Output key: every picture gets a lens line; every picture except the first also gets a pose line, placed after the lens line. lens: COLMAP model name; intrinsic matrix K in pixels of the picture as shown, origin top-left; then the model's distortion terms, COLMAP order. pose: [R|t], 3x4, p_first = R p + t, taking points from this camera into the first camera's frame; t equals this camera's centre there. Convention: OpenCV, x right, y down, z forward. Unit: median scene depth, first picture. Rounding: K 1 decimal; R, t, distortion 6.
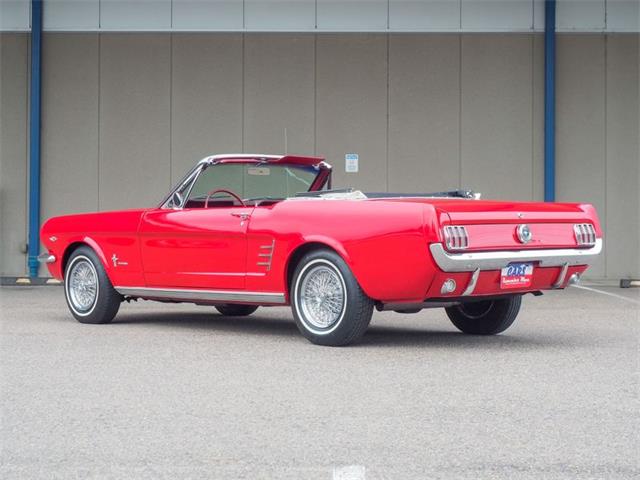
lens RADIAL K [[1402.5, 0, 320.0], [0, 1402.5, 240.0], [0, 0, 1]] dist [0.000801, -0.216461]
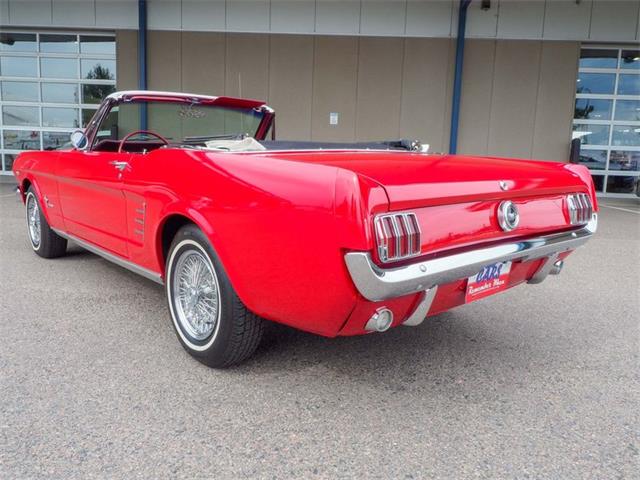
lens RADIAL K [[534.6, 0, 320.0], [0, 534.6, 240.0], [0, 0, 1]] dist [0.008585, 0.003481]
pose [[0.998762, 0.035535, -0.034818, 0.068042], [-0.029536, 0.986710, 0.159786, -0.027992], [0.040034, -0.158560, 0.986537, 0.727760]]
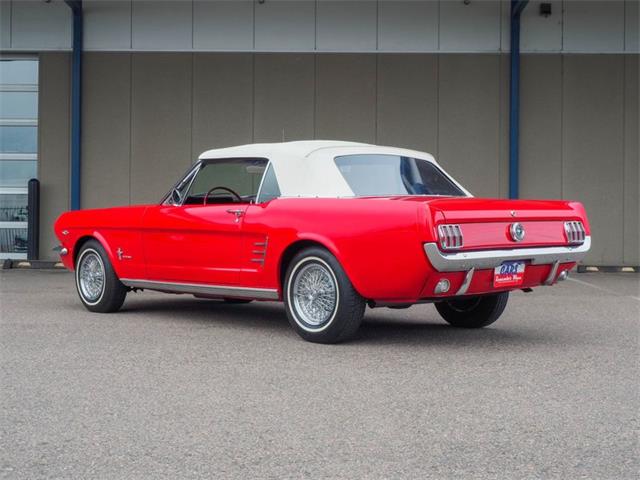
lens RADIAL K [[1049.8, 0, 320.0], [0, 1049.8, 240.0], [0, 0, 1]] dist [0.006909, 0.003332]
pose [[0.999994, 0.002823, -0.002001, 0.006683], [-0.002793, 0.999884, 0.014985, -0.009178], [0.002043, -0.014979, 0.999886, 0.242462]]
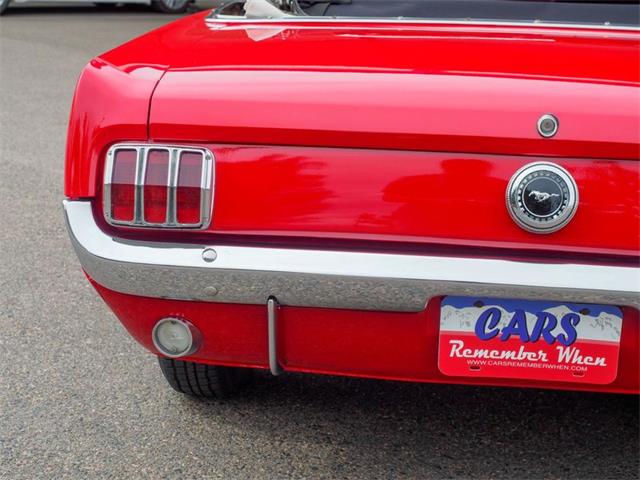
lens RADIAL K [[1330.7, 0, 306.4], [0, 1330.7, 240.2], [0, 0, 1]] dist [0.012621, 0.050044]
pose [[0.628227, 0.199007, -0.752148, 0.294992], [-0.046650, 0.974630, 0.218908, -0.047639], [0.776630, -0.102436, 0.621573, 0.771118]]
